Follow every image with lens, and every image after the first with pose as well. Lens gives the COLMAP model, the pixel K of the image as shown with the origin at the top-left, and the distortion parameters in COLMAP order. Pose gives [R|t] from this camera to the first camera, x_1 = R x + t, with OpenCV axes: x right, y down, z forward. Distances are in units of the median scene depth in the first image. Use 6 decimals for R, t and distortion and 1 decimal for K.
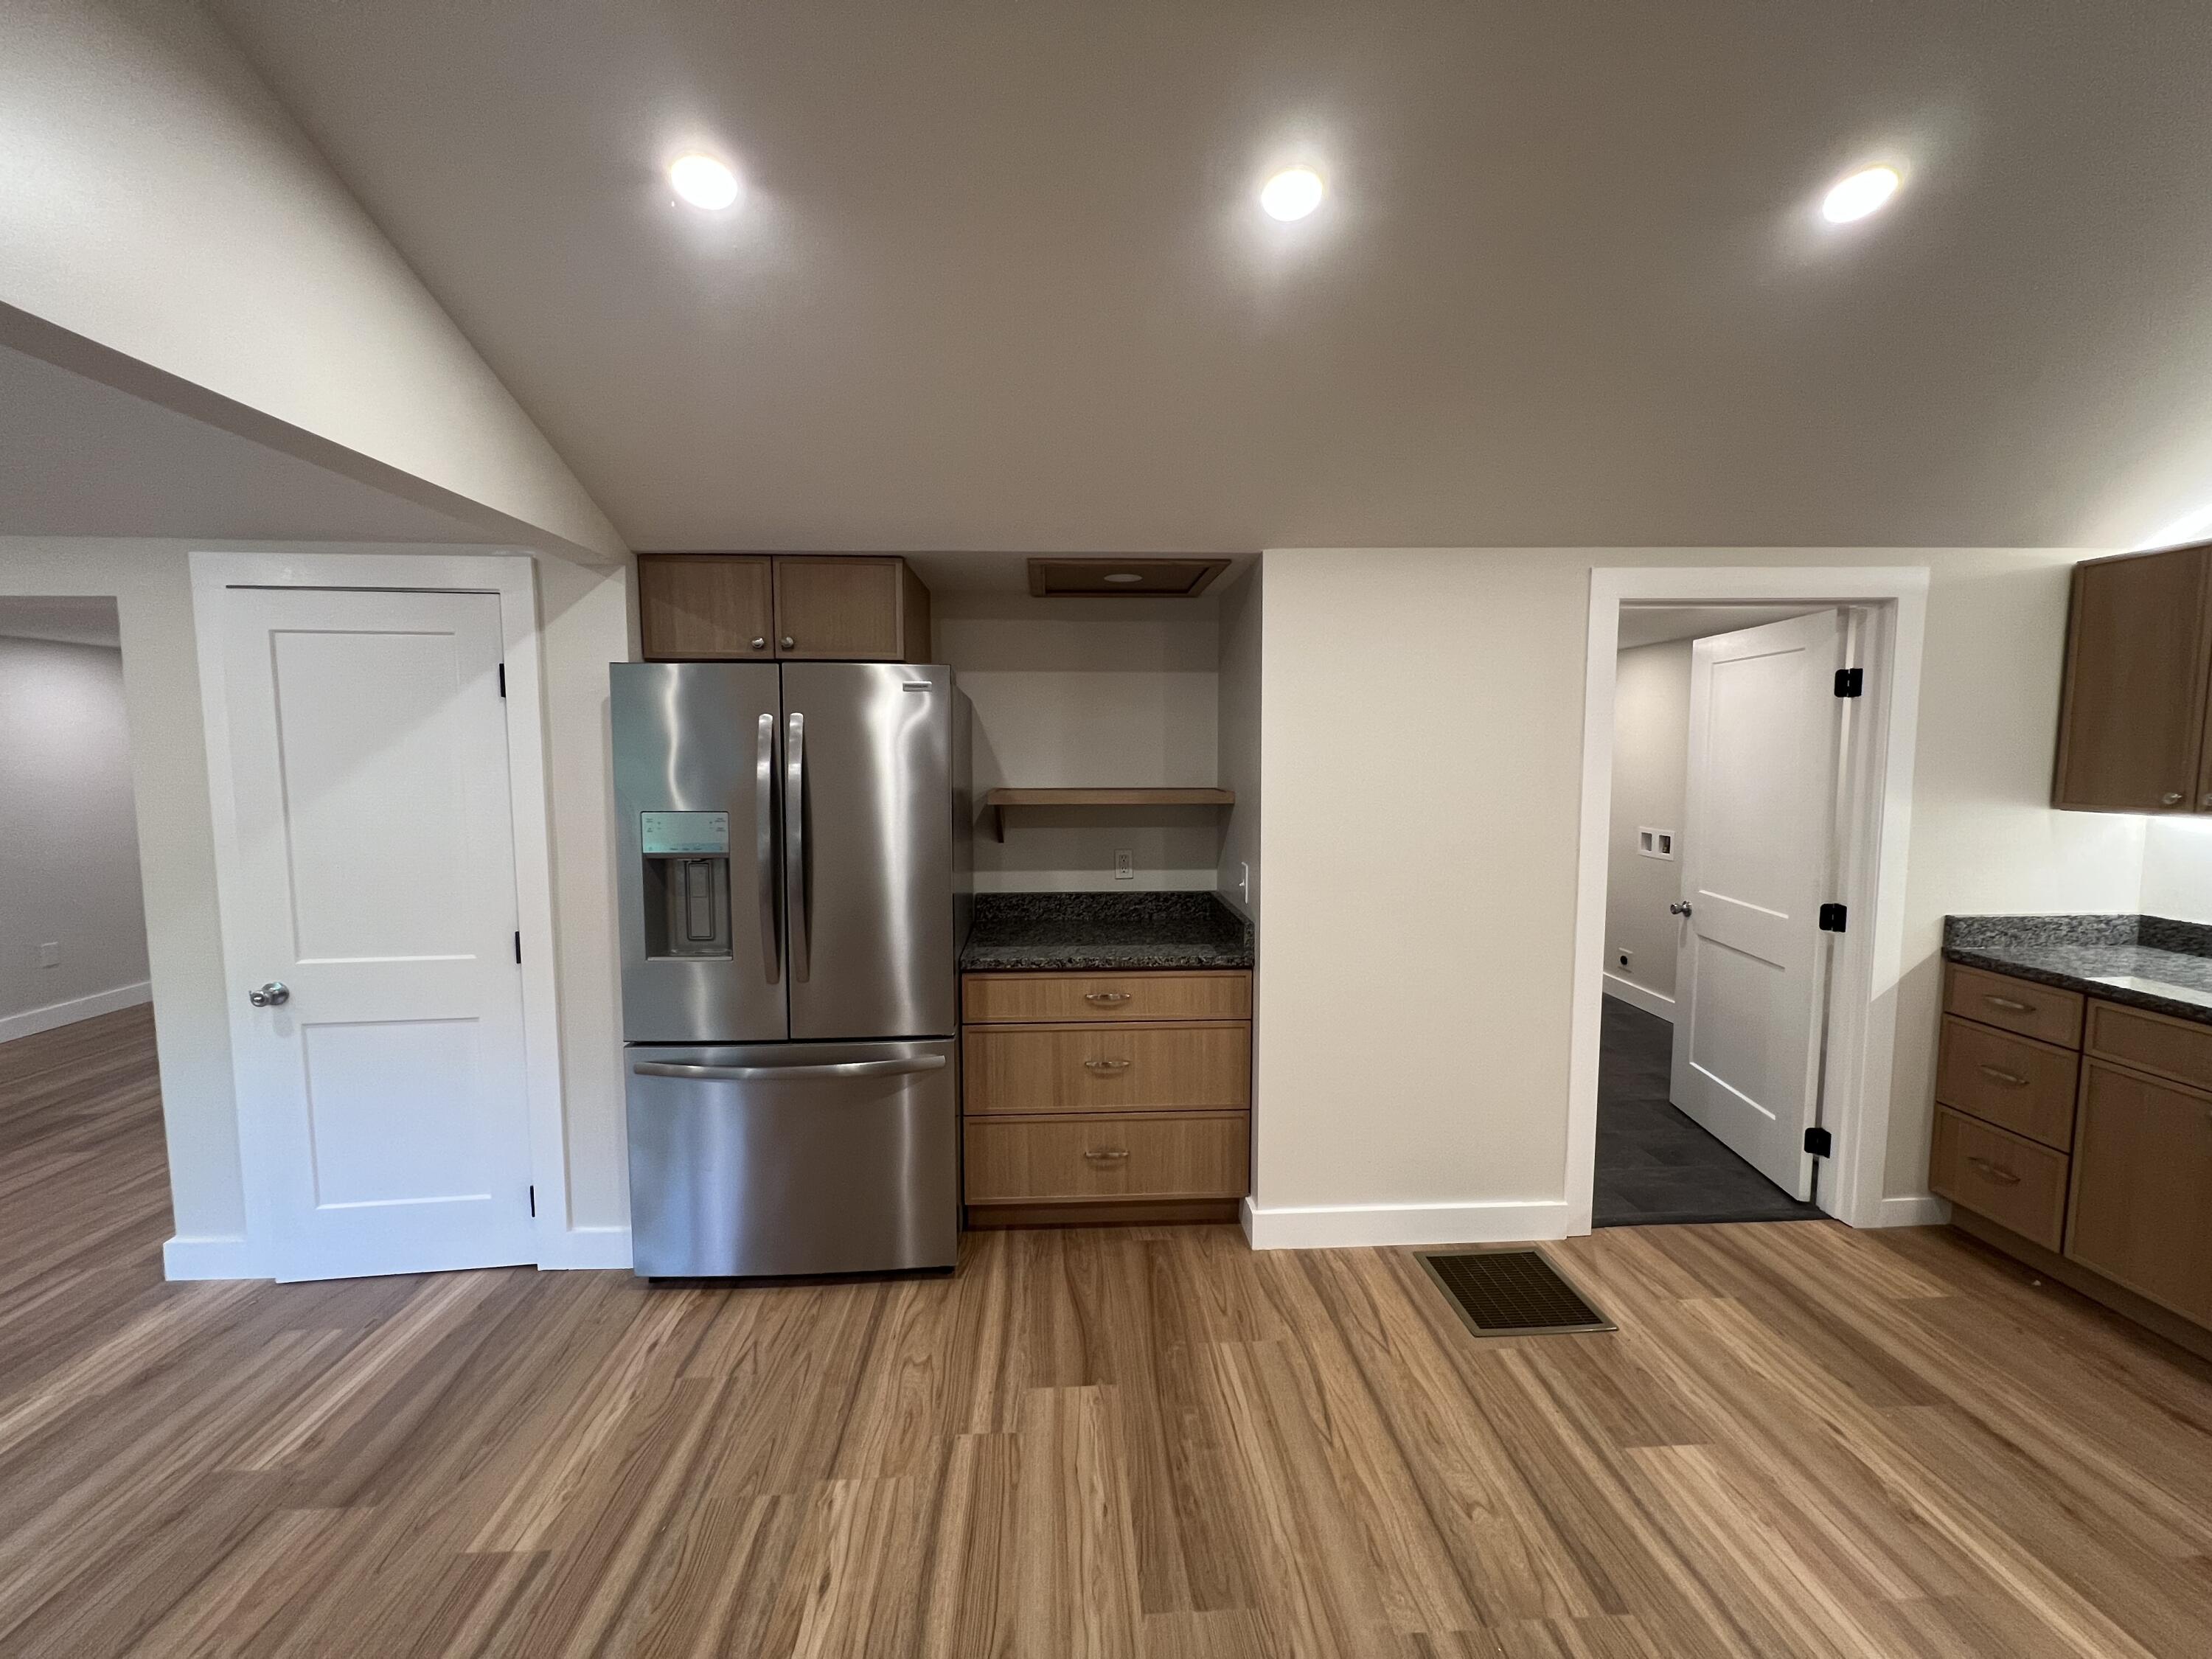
lens RADIAL K [[872.2, 0, 1100.9], [0, 872.2, 819.5], [0, 0, 1]] dist [-0.001635, -0.000194]
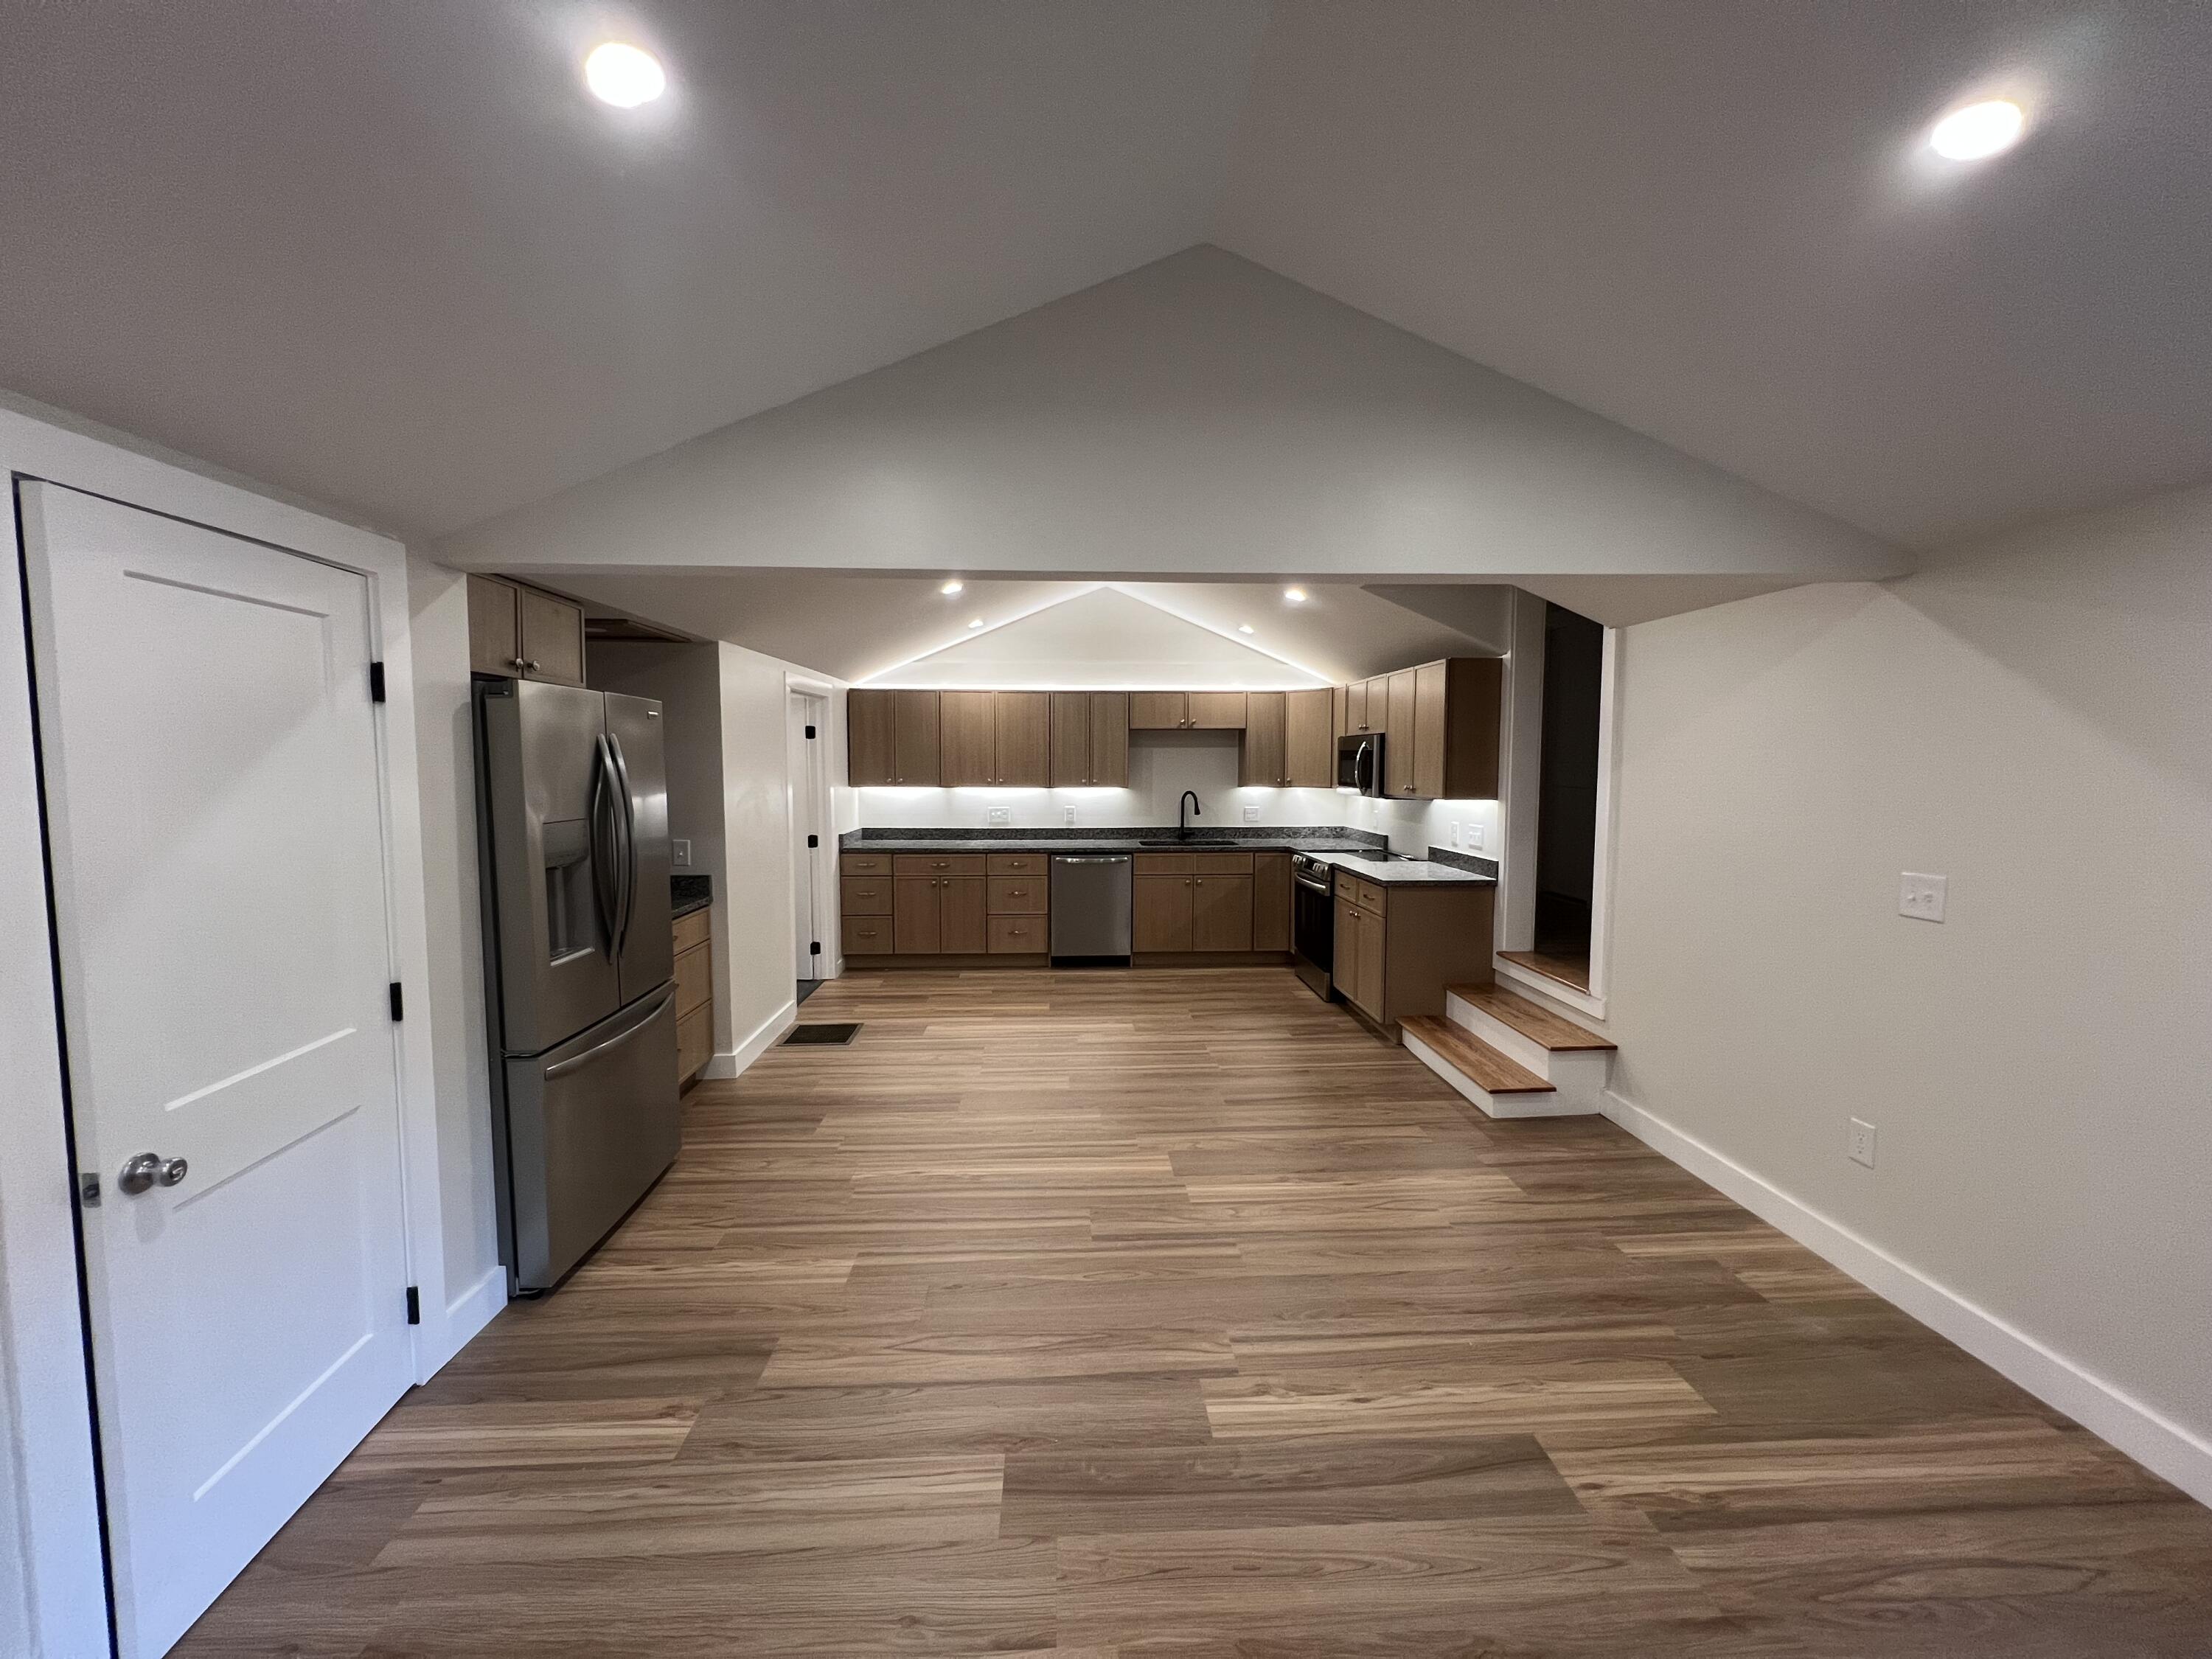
lens RADIAL K [[872.2, 0, 1100.9], [0, 872.2, 819.5], [0, 0, 1]] dist [-0.001635, -0.000194]
pose [[0.003255, -0.065709, 0.997833, -1.461600], [0.079366, 0.994708, 0.065245, -0.027313], [-0.996840, 0.078981, 0.008452, 0.306589]]
